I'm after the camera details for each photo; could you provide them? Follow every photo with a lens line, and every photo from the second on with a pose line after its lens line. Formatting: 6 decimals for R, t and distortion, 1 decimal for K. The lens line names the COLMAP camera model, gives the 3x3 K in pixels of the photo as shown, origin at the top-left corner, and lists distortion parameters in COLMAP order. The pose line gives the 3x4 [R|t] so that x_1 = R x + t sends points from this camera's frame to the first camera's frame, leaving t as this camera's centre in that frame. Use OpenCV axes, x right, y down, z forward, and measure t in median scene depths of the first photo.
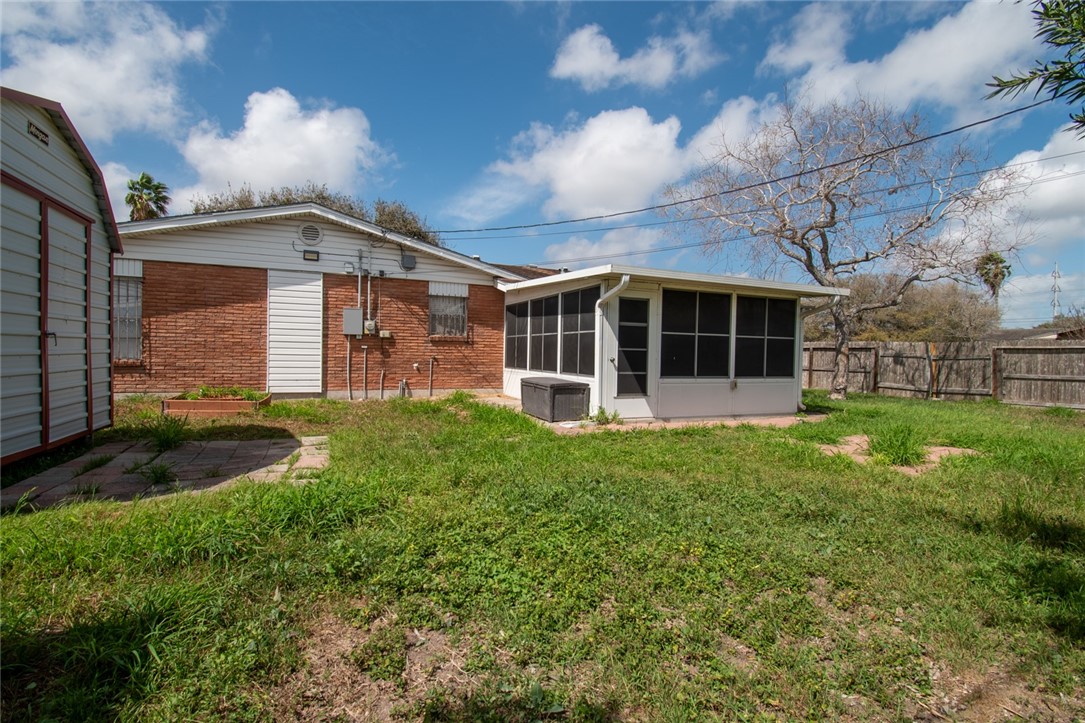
lens RADIAL K [[498.7, 0, 542.0], [0, 498.7, 365.1], [0, 0, 1]] dist [0.004207, -0.001637]
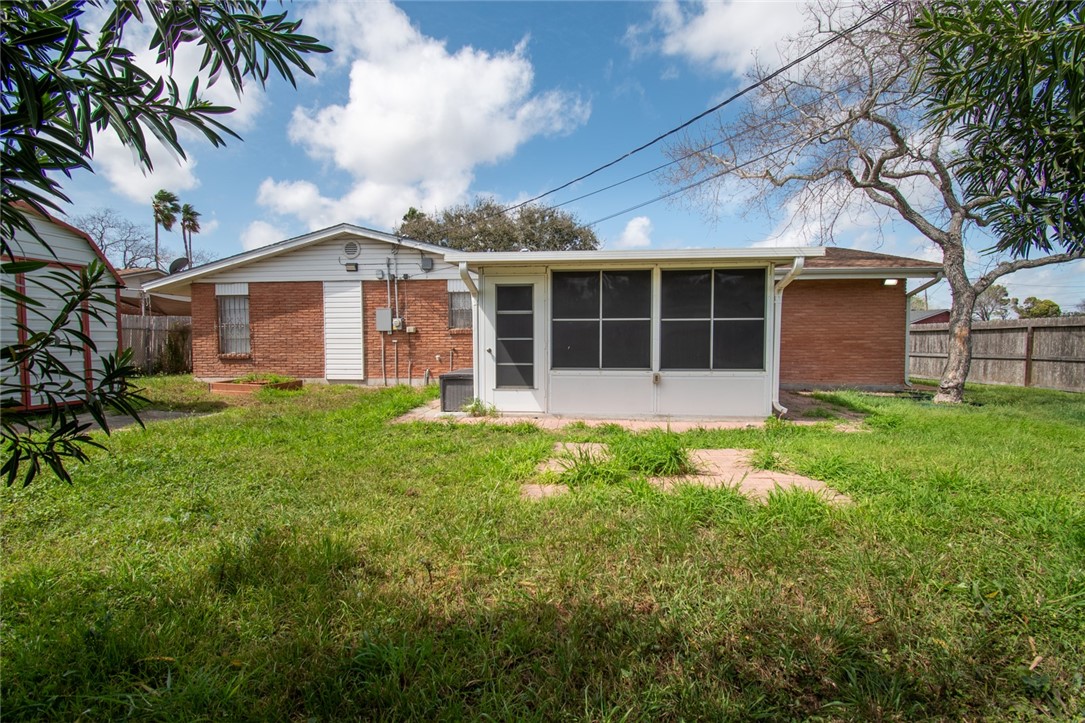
lens RADIAL K [[498.7, 0, 542.7], [0, 498.7, 360.0], [0, 0, 1]] dist [0.004207, -0.001637]
pose [[0.875685, -0.002463, -0.482876, 0.544073], [0.006710, 0.999953, 0.007067, 0.001623], [0.482836, -0.009428, 0.875660, 0.158686]]
